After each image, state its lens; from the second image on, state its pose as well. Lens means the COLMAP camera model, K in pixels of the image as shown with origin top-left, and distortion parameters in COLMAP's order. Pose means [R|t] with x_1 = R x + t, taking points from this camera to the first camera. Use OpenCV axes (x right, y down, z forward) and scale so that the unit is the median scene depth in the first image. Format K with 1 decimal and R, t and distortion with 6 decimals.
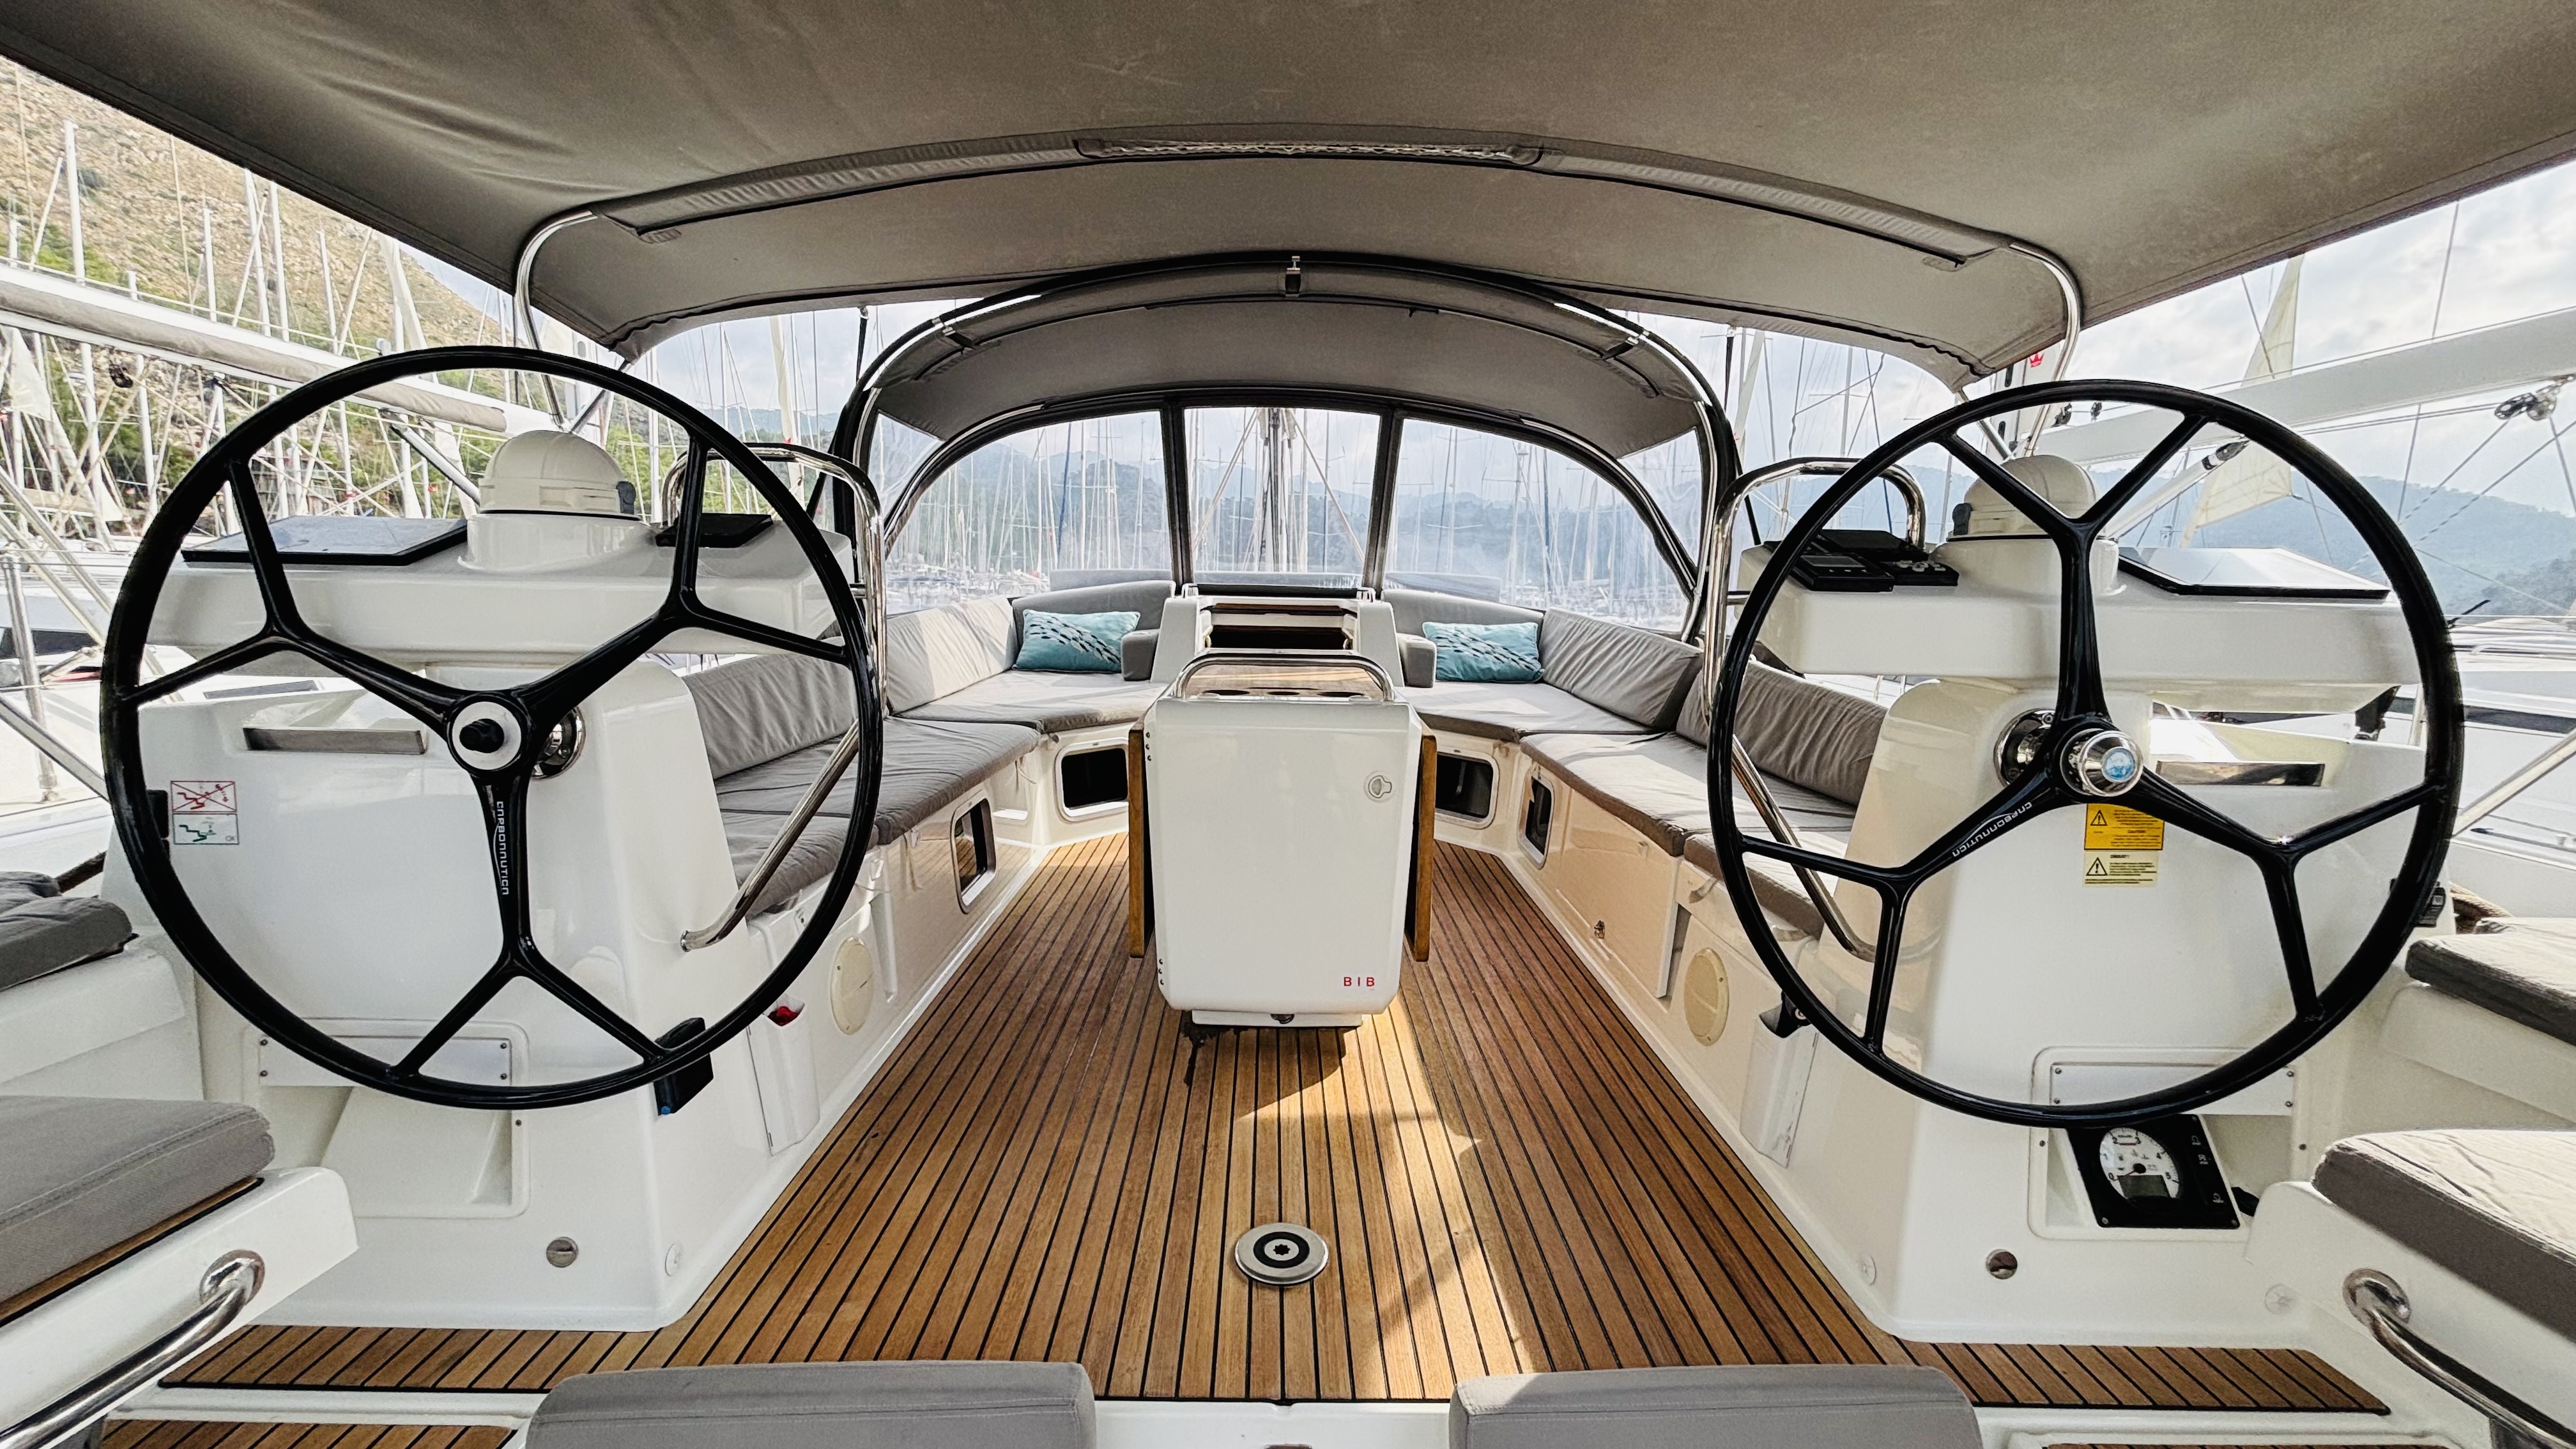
lens RADIAL K [[1027.8, 0, 1277.6], [0, 1027.8, 741.0], [0, 0, 1]] dist [0.000401, -0.012331]
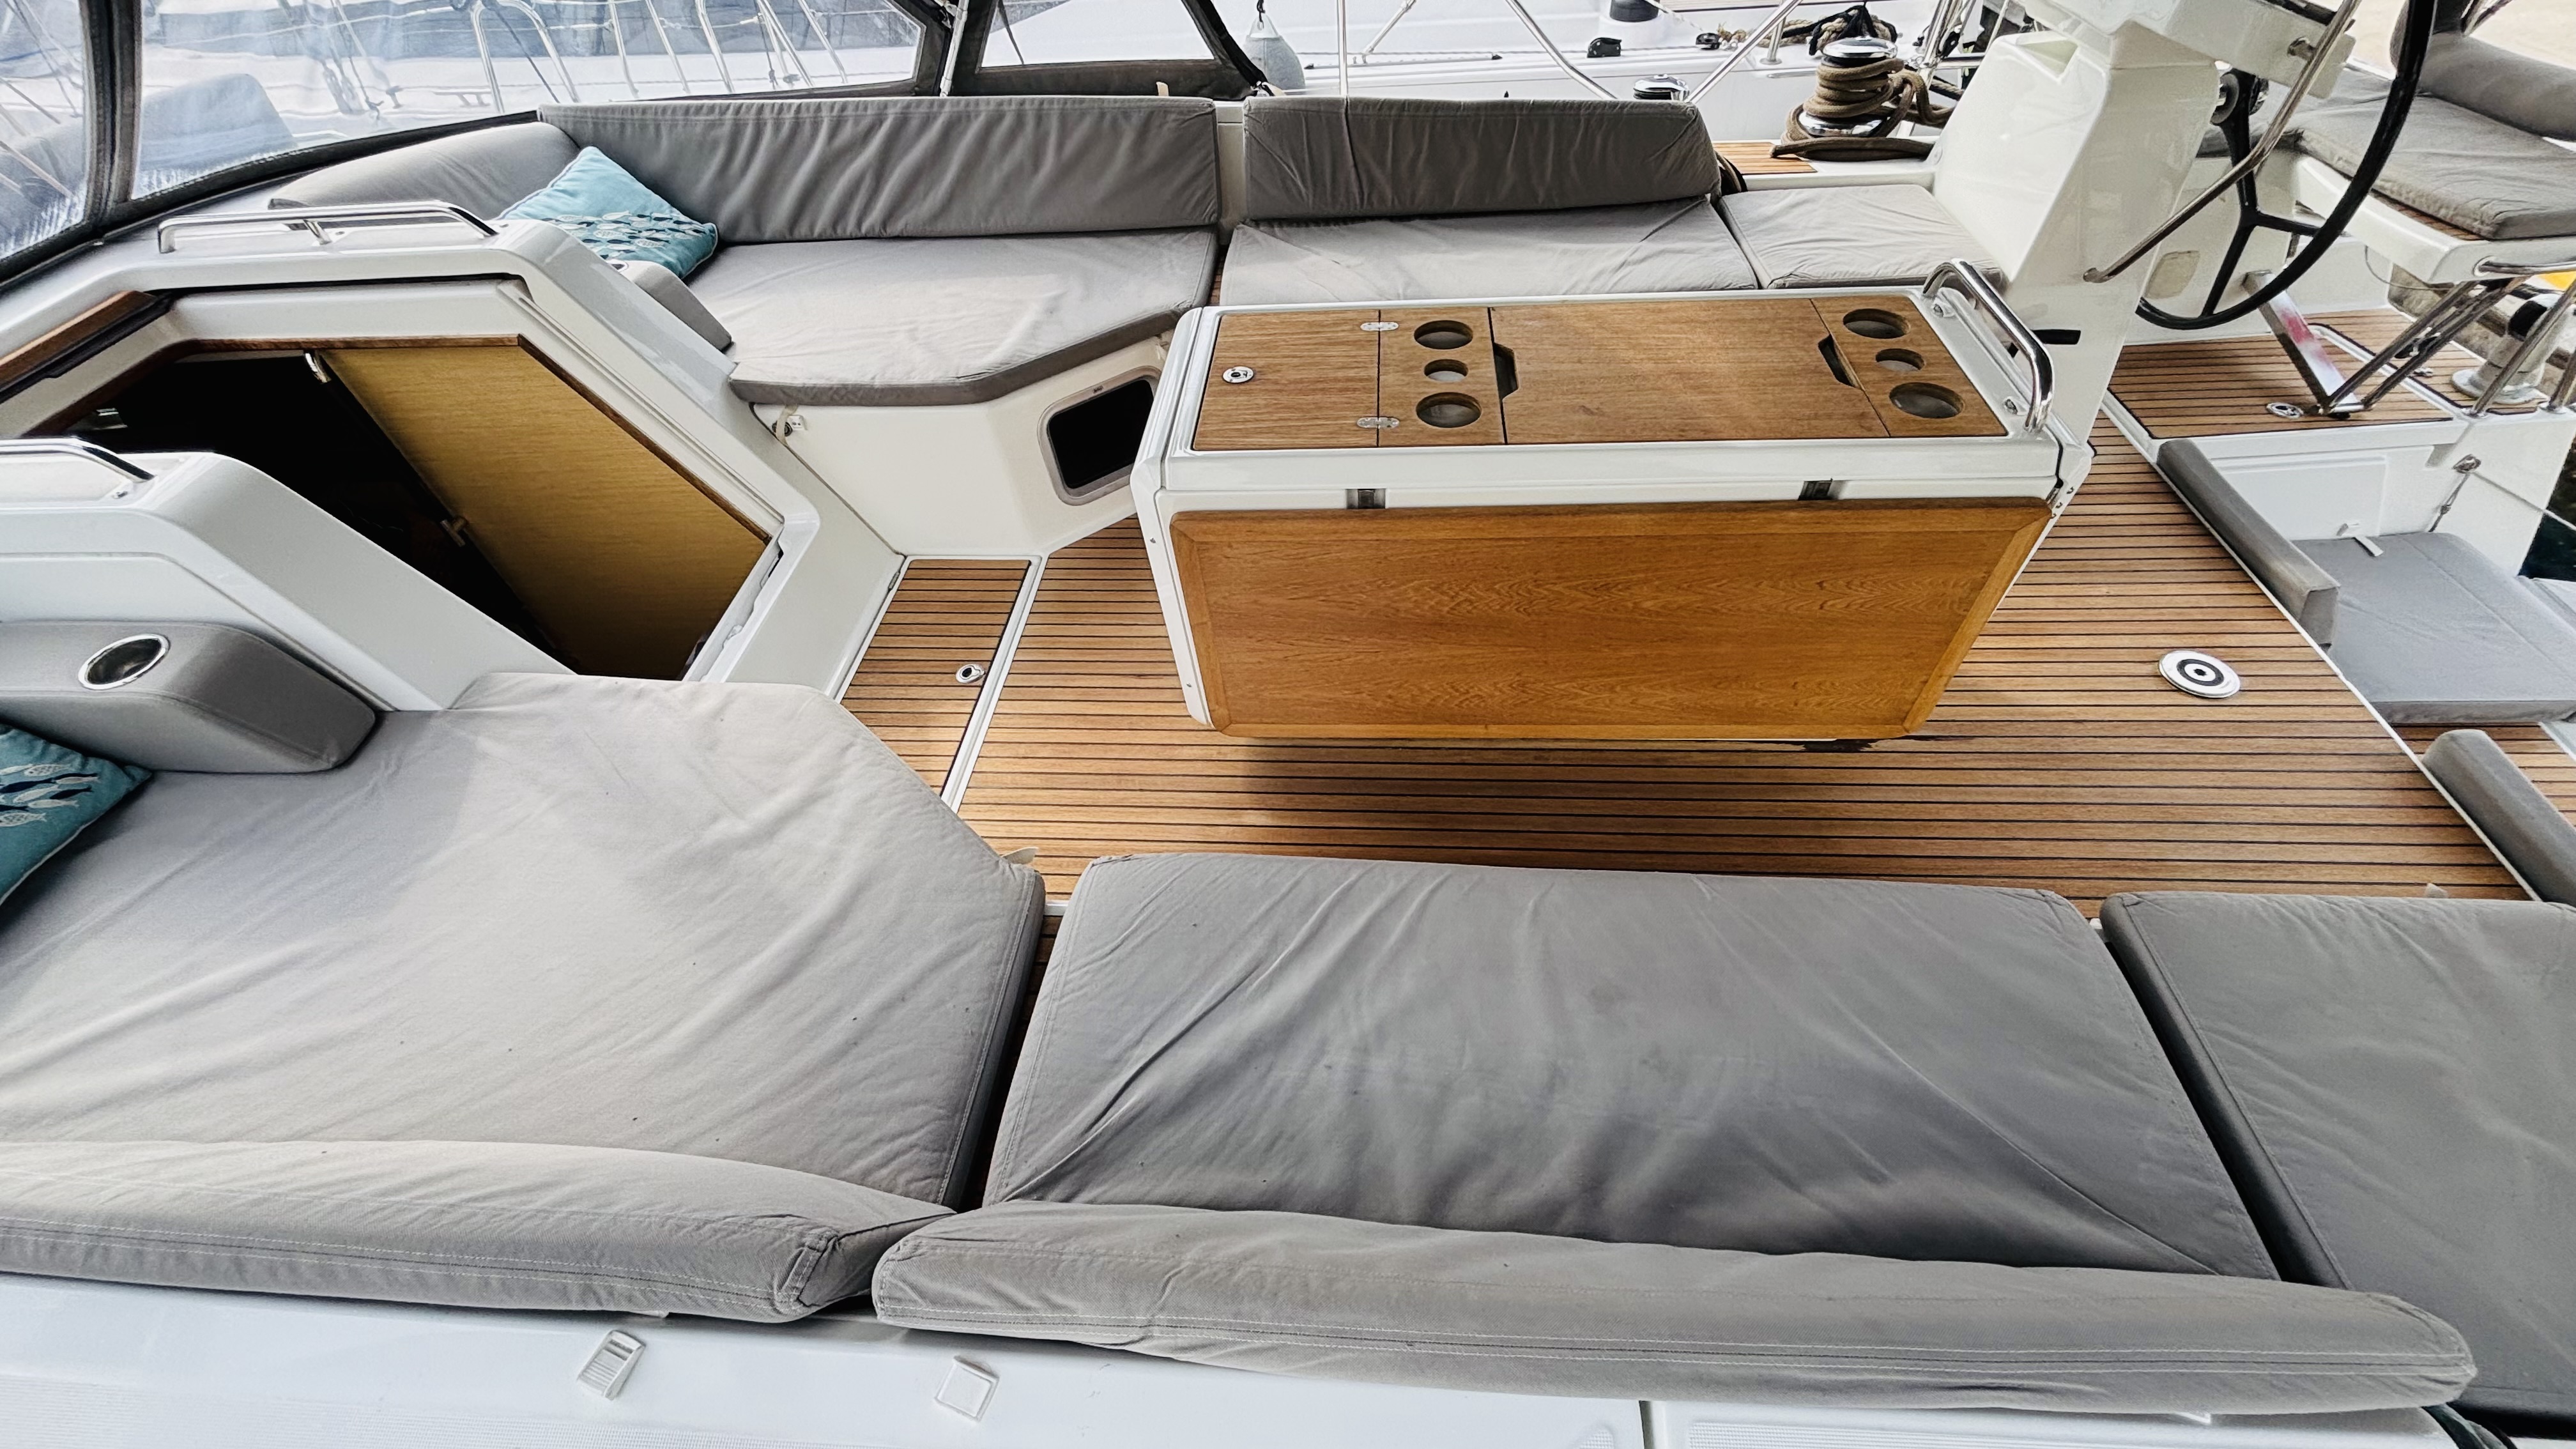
lens RADIAL K [[1041.7, 0, 1276.7], [0, 1041.7, 721.0], [0, 0, 1]] dist [-0.009989, 0.004367]
pose [[0.077052, -0.743577, 0.664196, -0.523358], [0.228911, 0.661574, 0.714086, -0.373378], [-0.970393, 0.097020, 0.221189, 0.934682]]
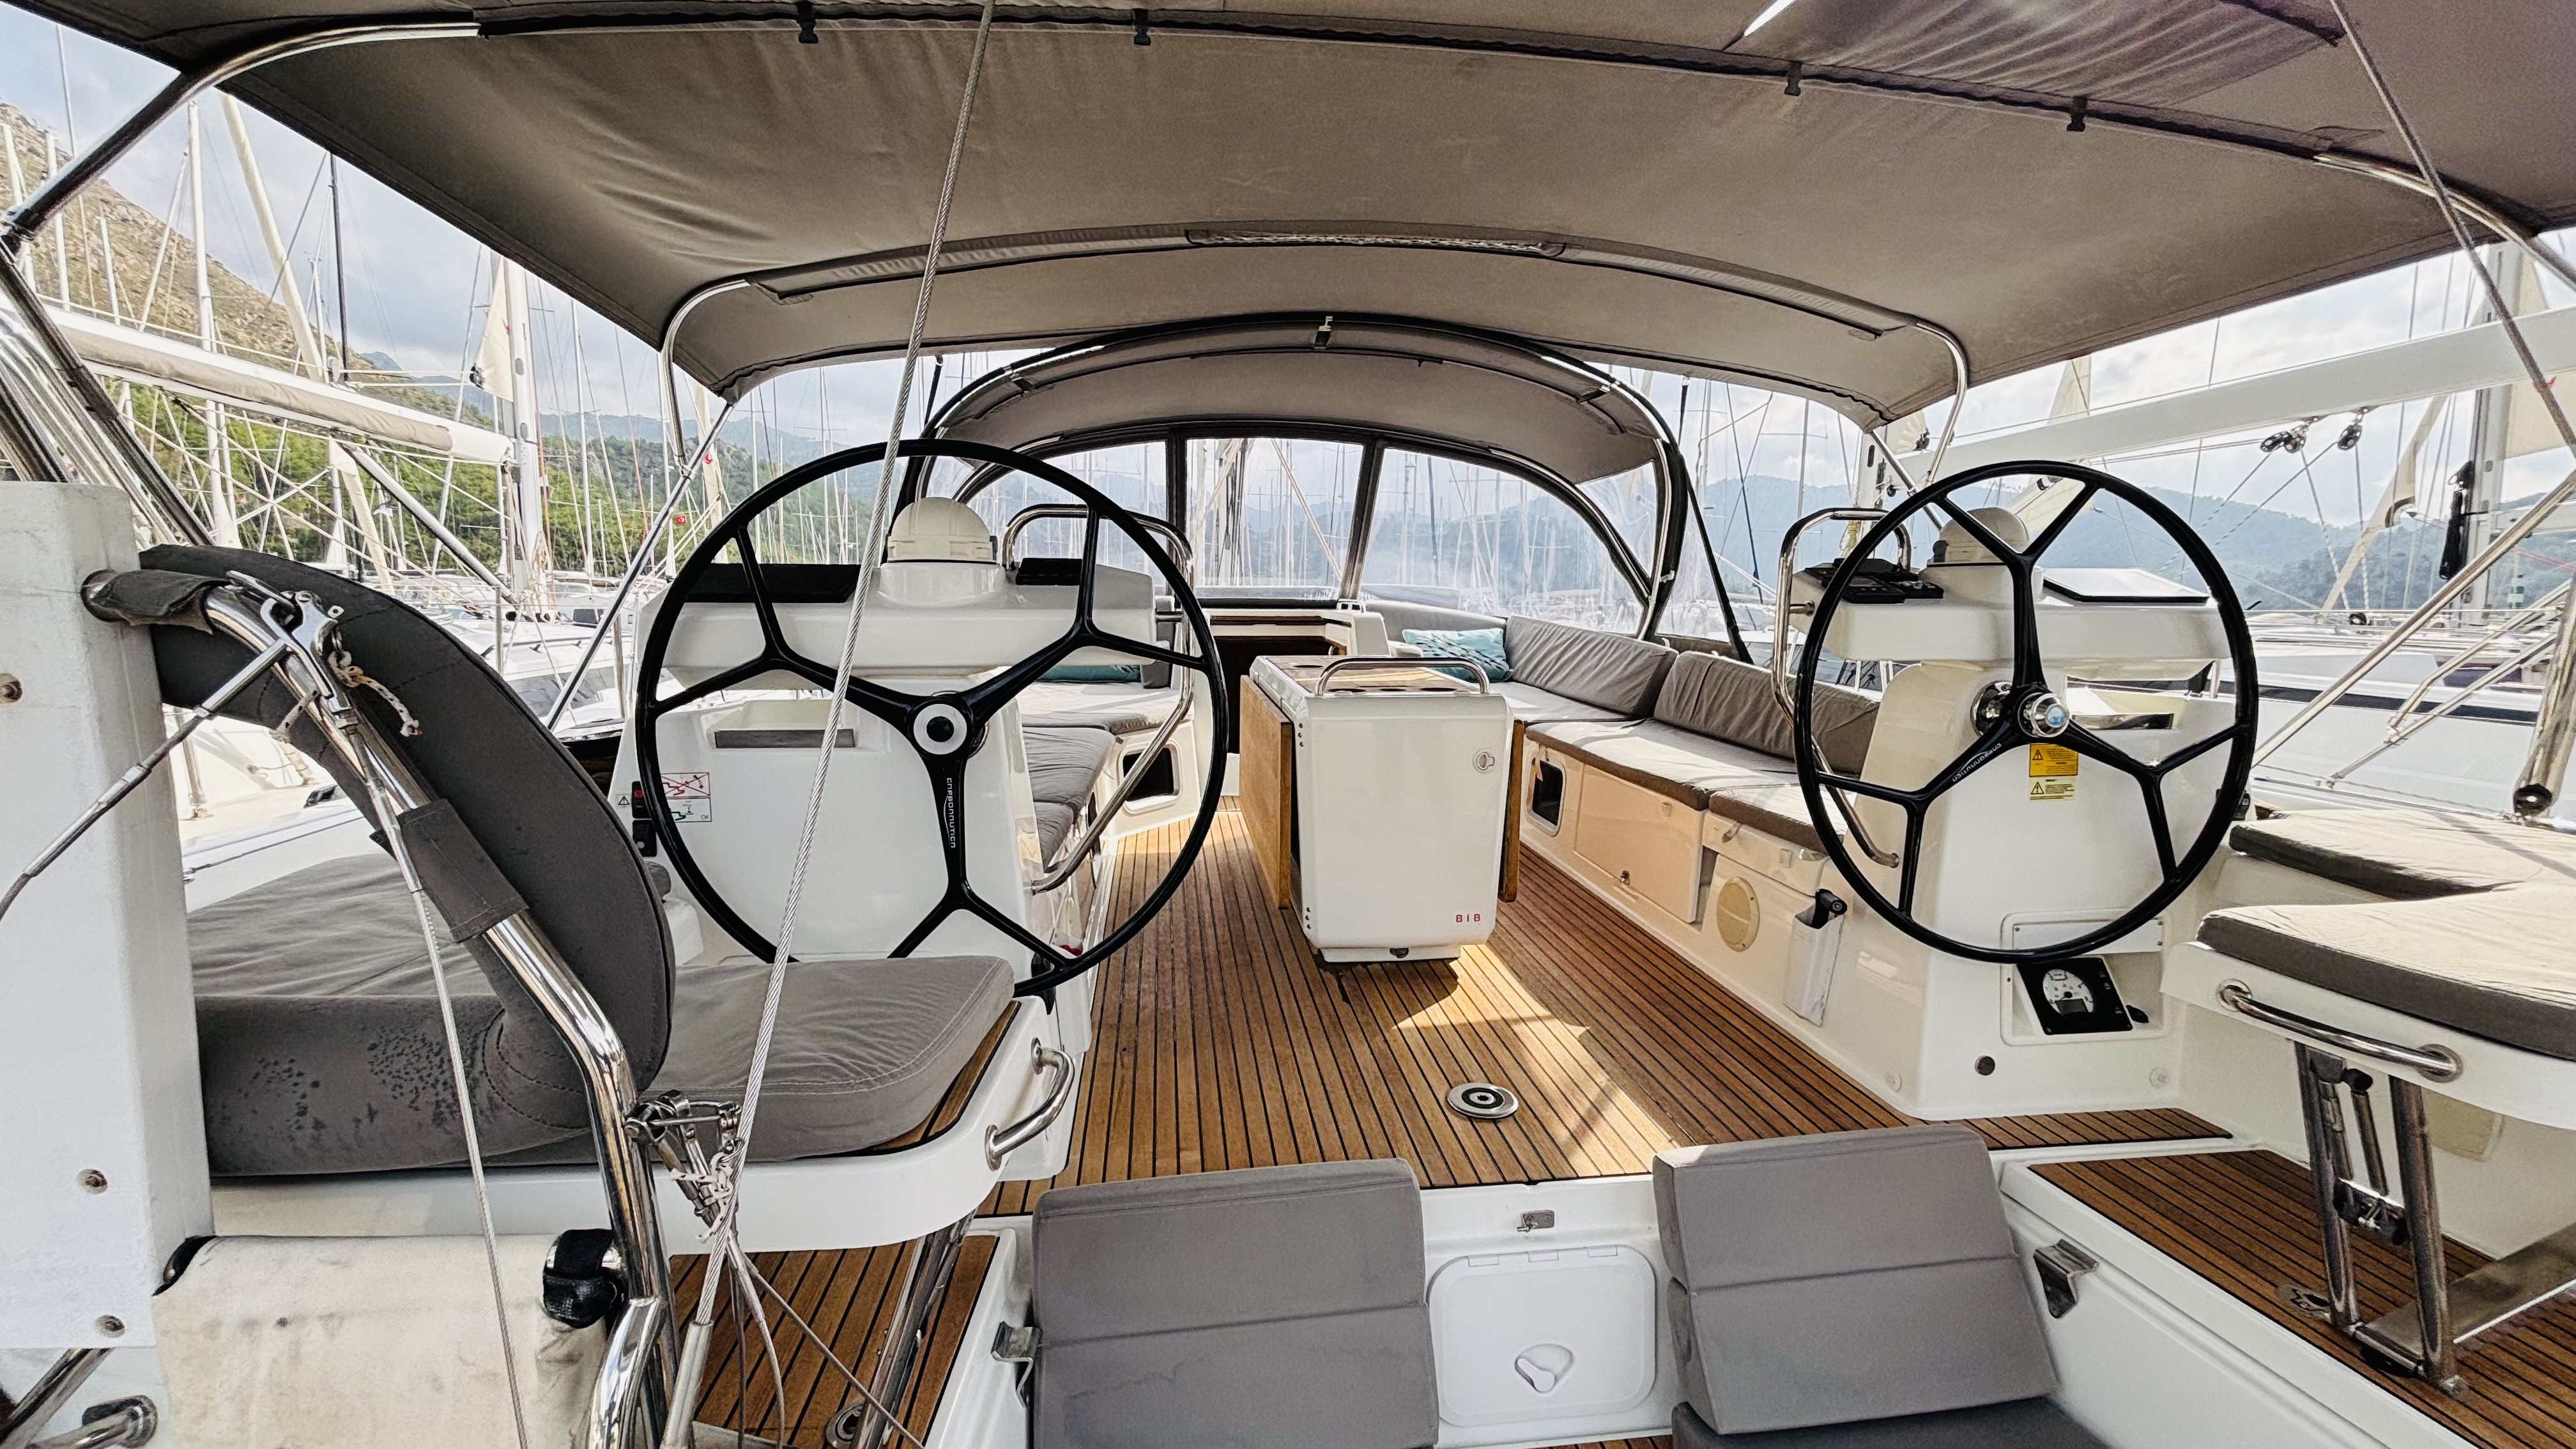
lens RADIAL K [[1025.8, 0, 1270.8], [0, 1025.8, 746.0], [0, 0, 1]] dist [0.000704, -0.024920]
pose [[0.994557, -0.031117, 0.099441, -0.192464], [0.031481, 0.999502, -0.002093, 0.013717], [-0.099326, 0.005212, 0.995041, -0.152192]]
